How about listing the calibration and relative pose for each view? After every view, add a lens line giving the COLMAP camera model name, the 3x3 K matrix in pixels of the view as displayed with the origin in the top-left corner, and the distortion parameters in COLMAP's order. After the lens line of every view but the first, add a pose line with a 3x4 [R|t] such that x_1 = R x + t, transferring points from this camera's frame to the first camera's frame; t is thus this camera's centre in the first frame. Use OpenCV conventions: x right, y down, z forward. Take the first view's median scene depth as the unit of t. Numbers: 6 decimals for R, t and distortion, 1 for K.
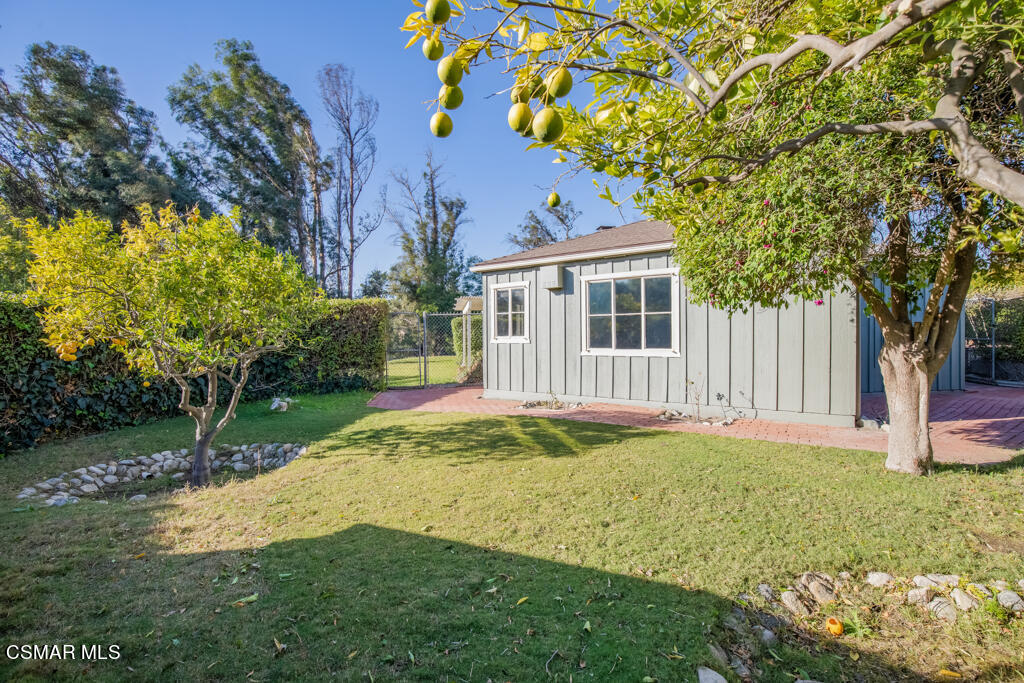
lens RADIAL K [[466.6, 0, 511.9], [0, 466.6, 346.4], [0, 0, 1]] dist [-0.030093, 0.000276]
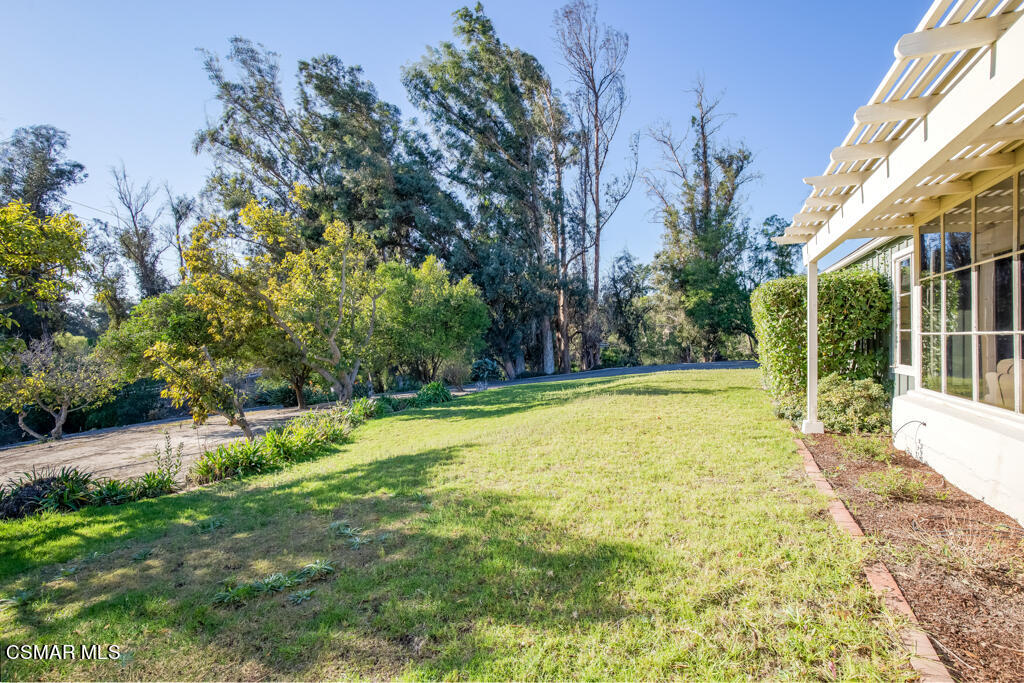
lens RADIAL K [[466.6, 0, 512.2], [0, 466.6, 347.4], [0, 0, 1]] dist [-0.030093, 0.000276]
pose [[0.847146, 0.008646, -0.531289, -0.036896], [-0.007877, 0.999962, 0.003713, -0.000751], [0.531301, 0.001039, 0.847182, 0.226498]]
